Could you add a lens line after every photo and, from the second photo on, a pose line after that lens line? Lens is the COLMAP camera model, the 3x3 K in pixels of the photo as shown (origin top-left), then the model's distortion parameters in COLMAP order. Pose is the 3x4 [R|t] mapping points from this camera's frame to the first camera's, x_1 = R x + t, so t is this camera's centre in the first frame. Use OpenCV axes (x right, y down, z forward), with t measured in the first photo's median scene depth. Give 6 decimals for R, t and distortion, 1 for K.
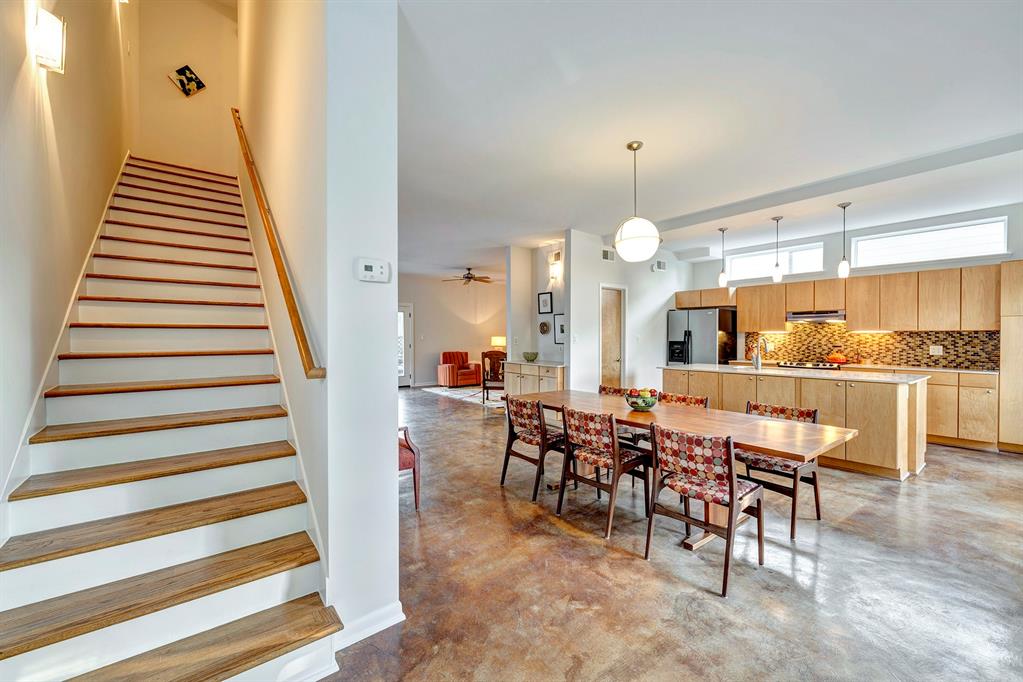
lens RADIAL K [[416.2, 0, 511.5], [0, 416.2, 341.0], [0, 0, 1]] dist [-0.000487, 0.000285]
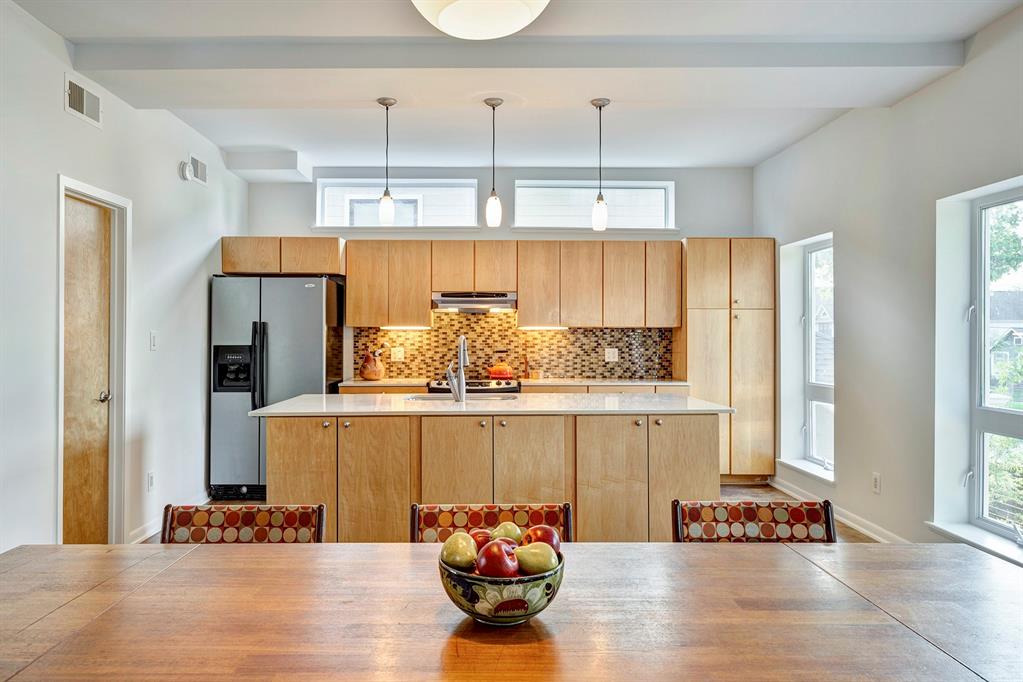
lens RADIAL K [[658.8, 0, 488.1], [0, 658.8, 336.1], [0, 0, 1]] dist [-0.005016, 0.000589]
pose [[0.598636, 0.002873, 0.801016, -0.006971], [0.008819, 0.999909, -0.010177, -0.000177], [-0.800972, 0.013156, 0.598557, 0.442936]]
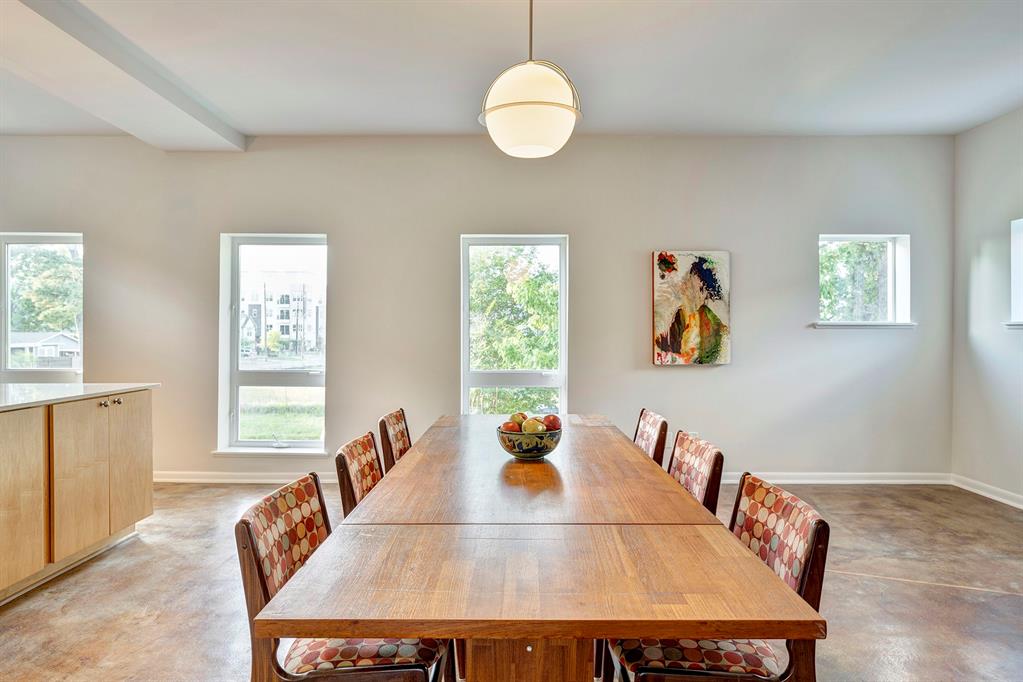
lens RADIAL K [[584.1, 0, 511.5], [0, 584.1, 341.0], [0, 0, 1]] dist [-0.003675, -0.001240]
pose [[-0.802749, -0.010054, 0.596232, -0.072108], [0.001832, 0.999812, 0.019325, 0.004953], [-0.596314, 0.016605, -0.802579, 0.888720]]
